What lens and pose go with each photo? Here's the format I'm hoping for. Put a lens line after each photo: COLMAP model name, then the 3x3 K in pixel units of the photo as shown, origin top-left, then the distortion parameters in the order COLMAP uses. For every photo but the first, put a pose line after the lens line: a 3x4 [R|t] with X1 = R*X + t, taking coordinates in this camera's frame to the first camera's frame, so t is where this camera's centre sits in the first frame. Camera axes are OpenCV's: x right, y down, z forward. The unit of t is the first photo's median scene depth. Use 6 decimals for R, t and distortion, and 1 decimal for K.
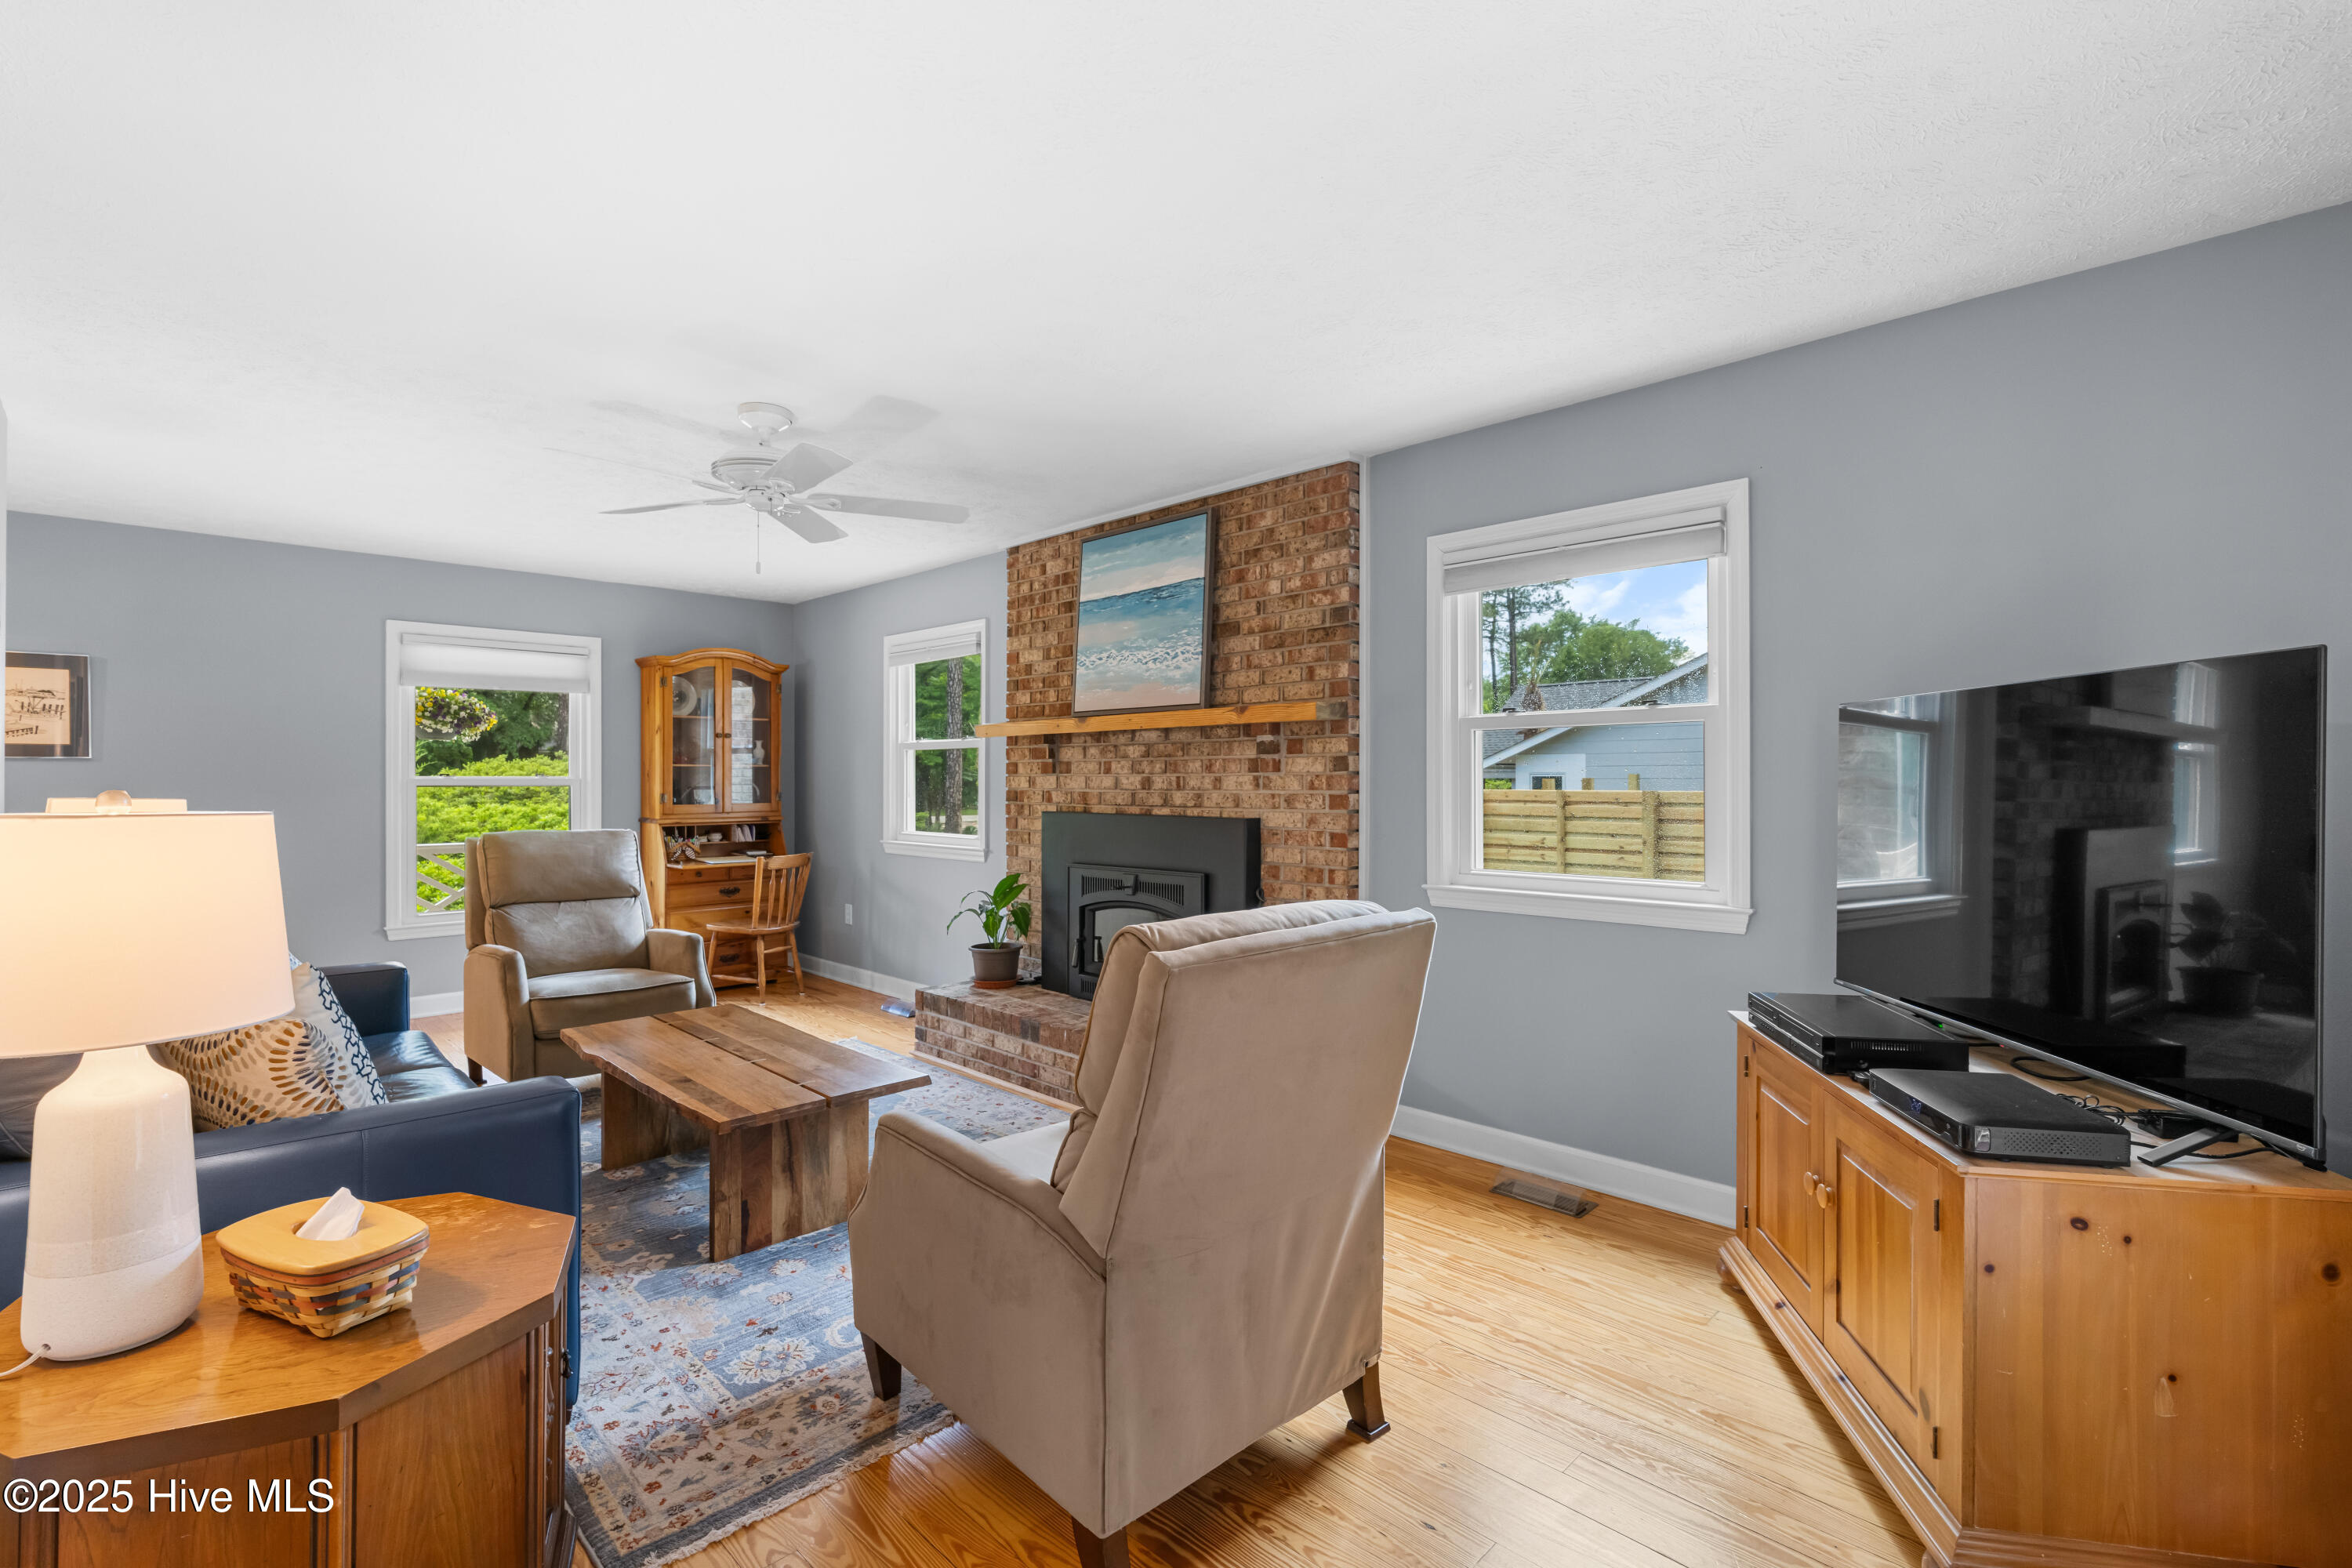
lens RADIAL K [[1060.7, 0, 1177.3], [0, 1060.7, 775.3], [0, 0, 1]] dist [-0.007695, 0.004966]
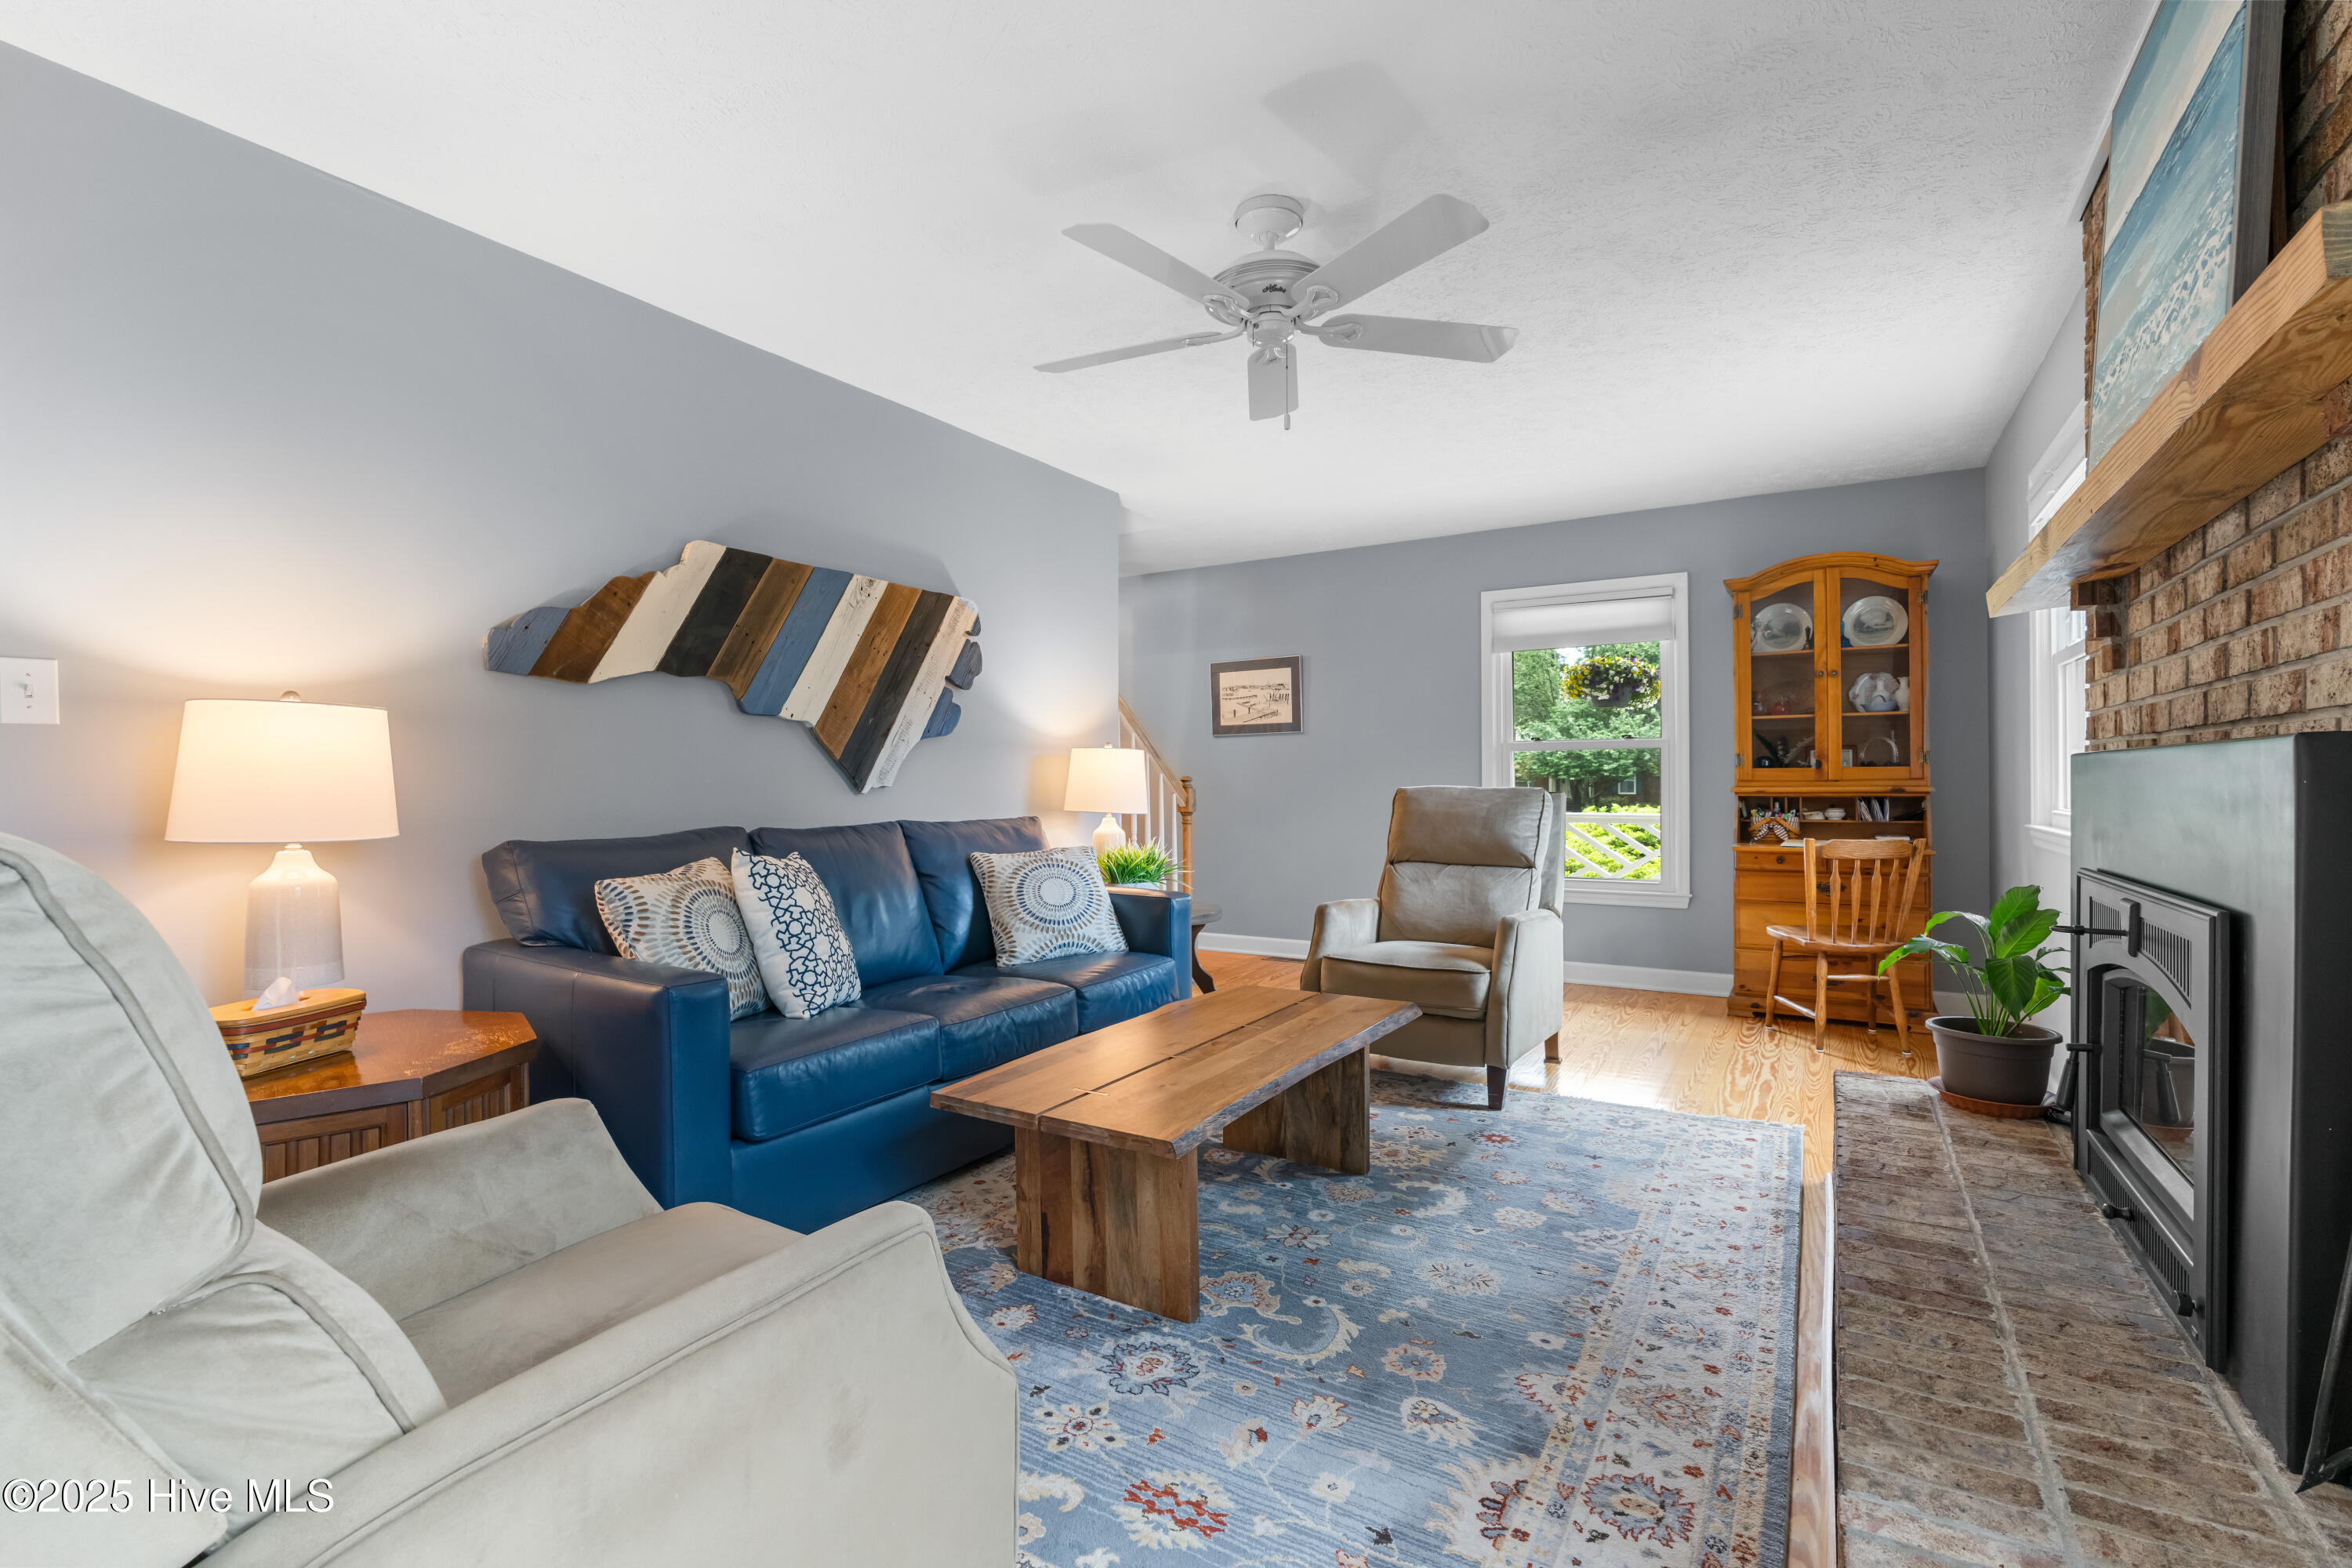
lens RADIAL K [[1060.7, 0, 1182.6], [0, 1060.7, 778.2], [0, 0, 1]] dist [-0.007695, 0.004966]
pose [[0.230721, -0.004486, -0.973010, 0.252212], [0.008198, 0.999963, -0.002666, 0.047218], [0.972985, -0.007362, 0.230749, 0.580525]]
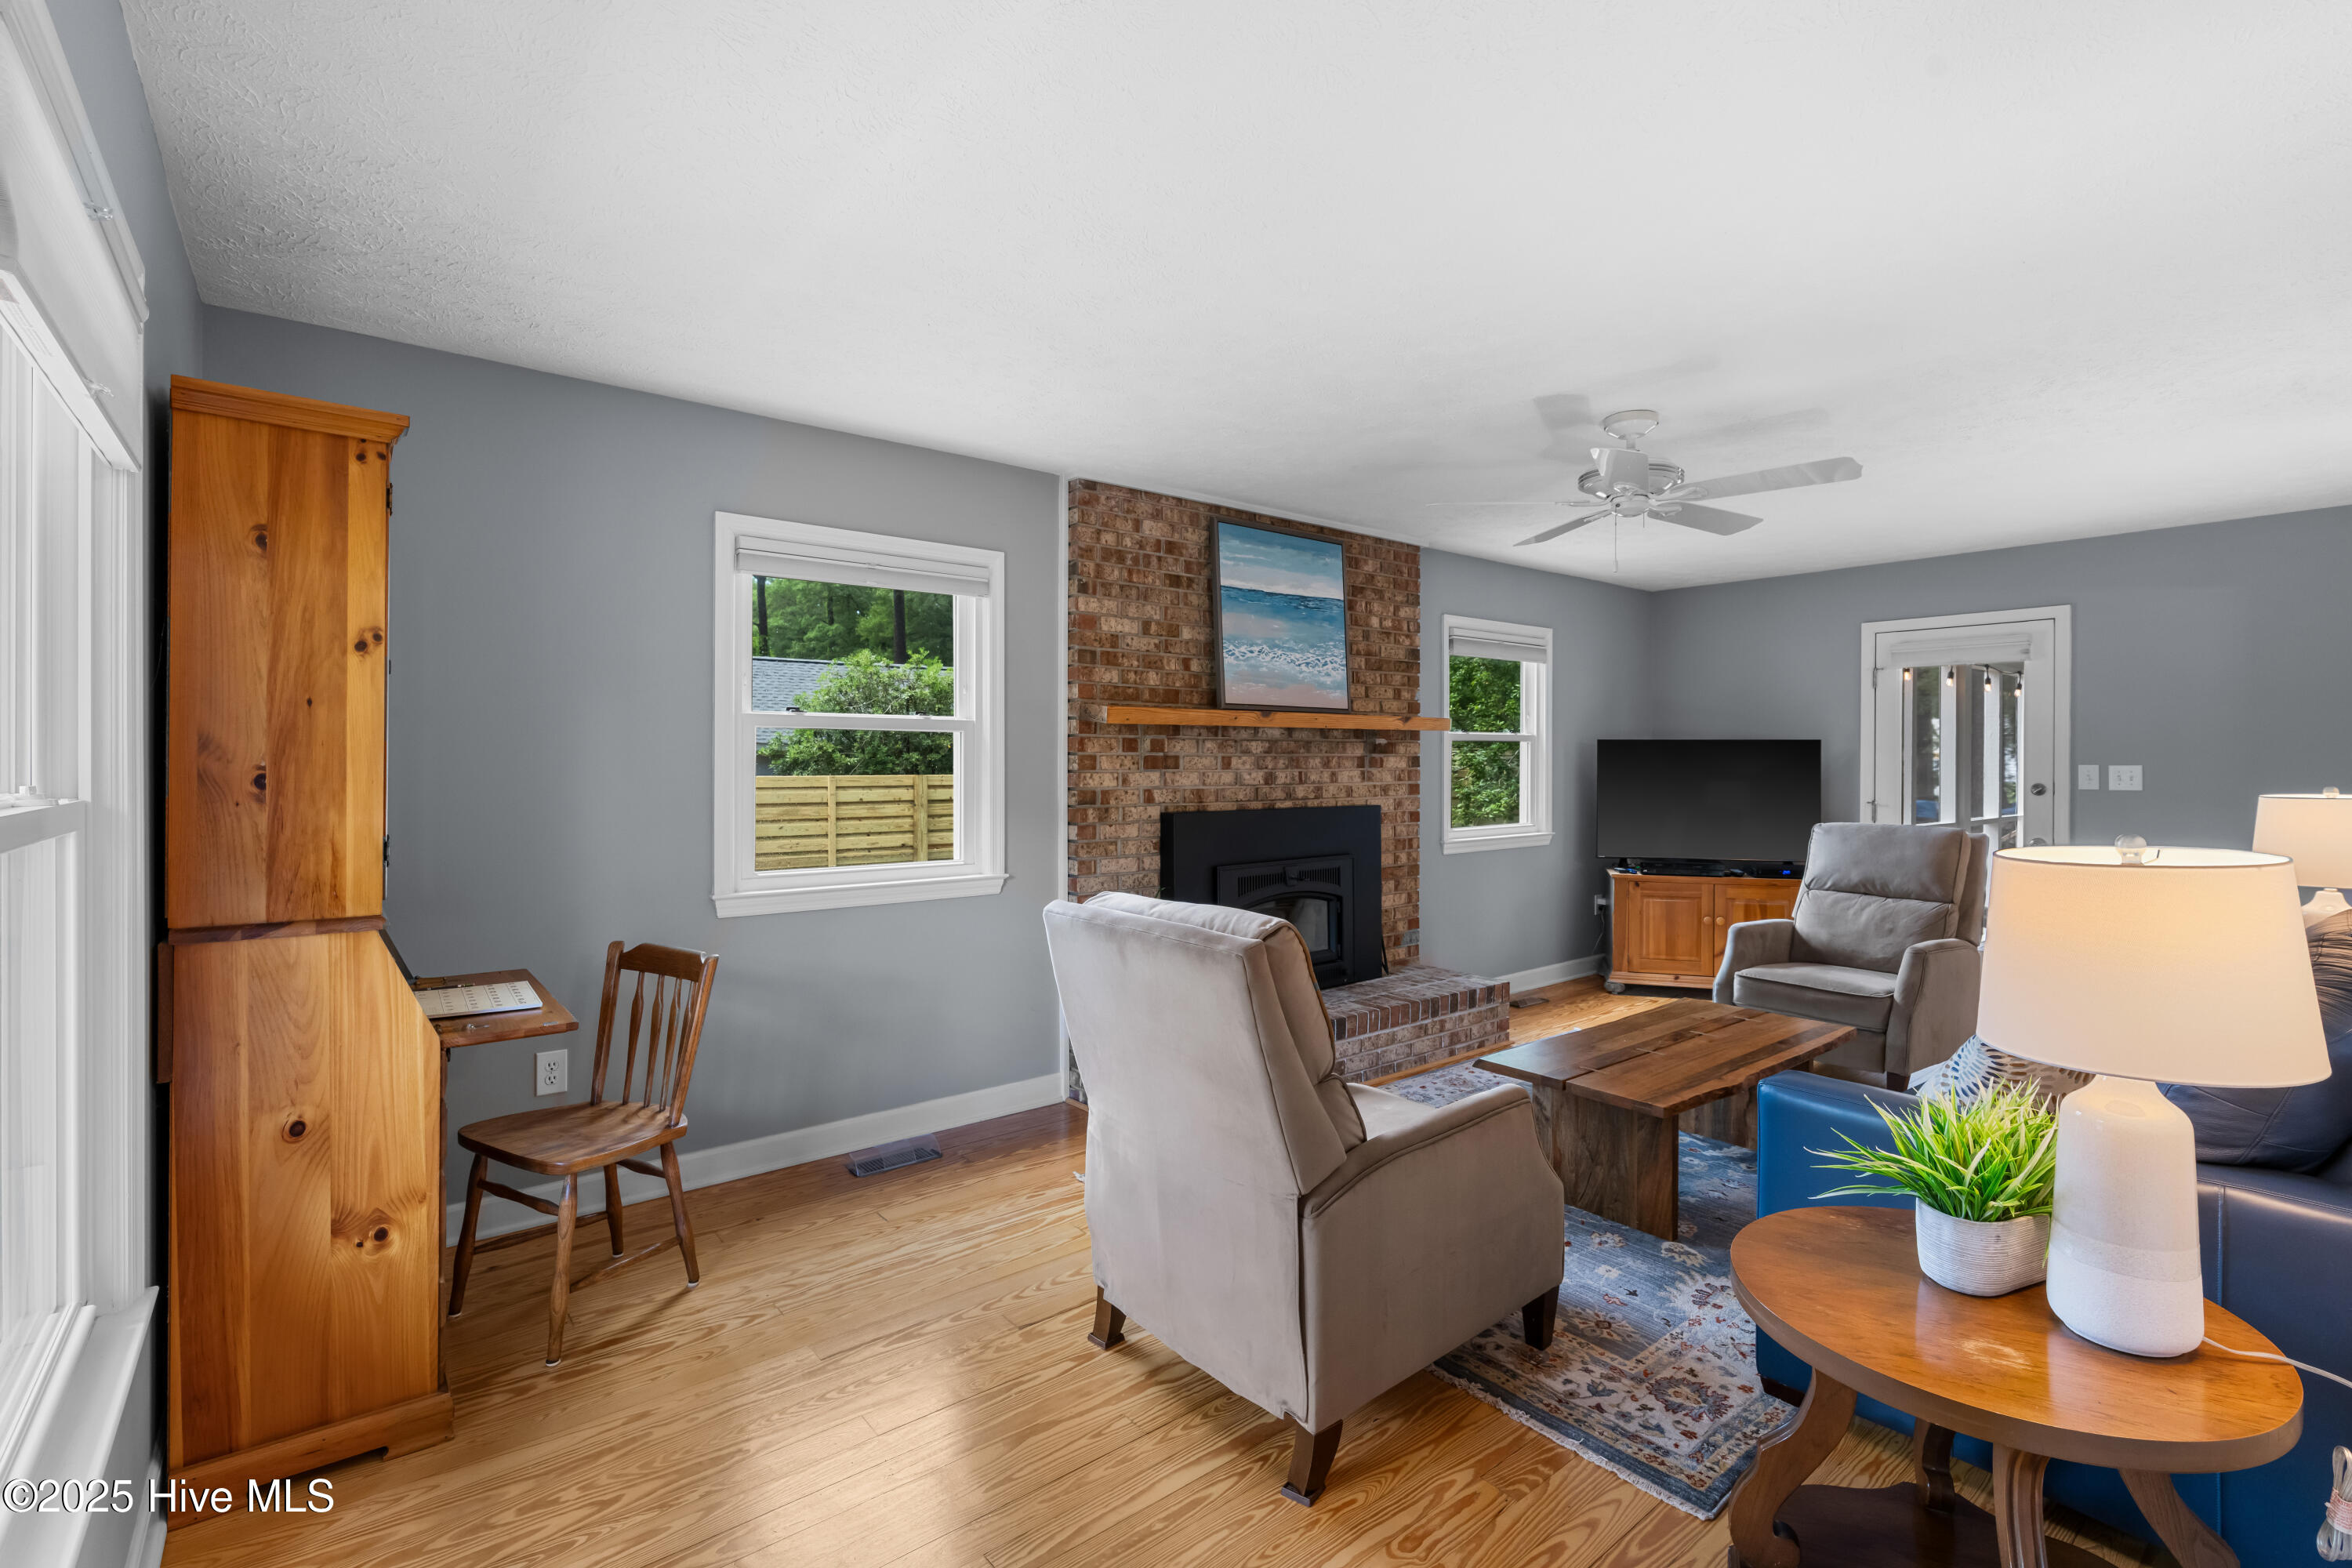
lens RADIAL K [[1060.7, 0, 1171.5], [0, 1060.7, 761.9], [0, 0, 1]] dist [-0.007695, 0.004966]
pose [[0.113322, -0.004304, 0.993549, -1.100326], [-0.006168, 0.999968, 0.005036, -0.013621], [-0.993539, -0.006699, 0.113291, 1.007645]]
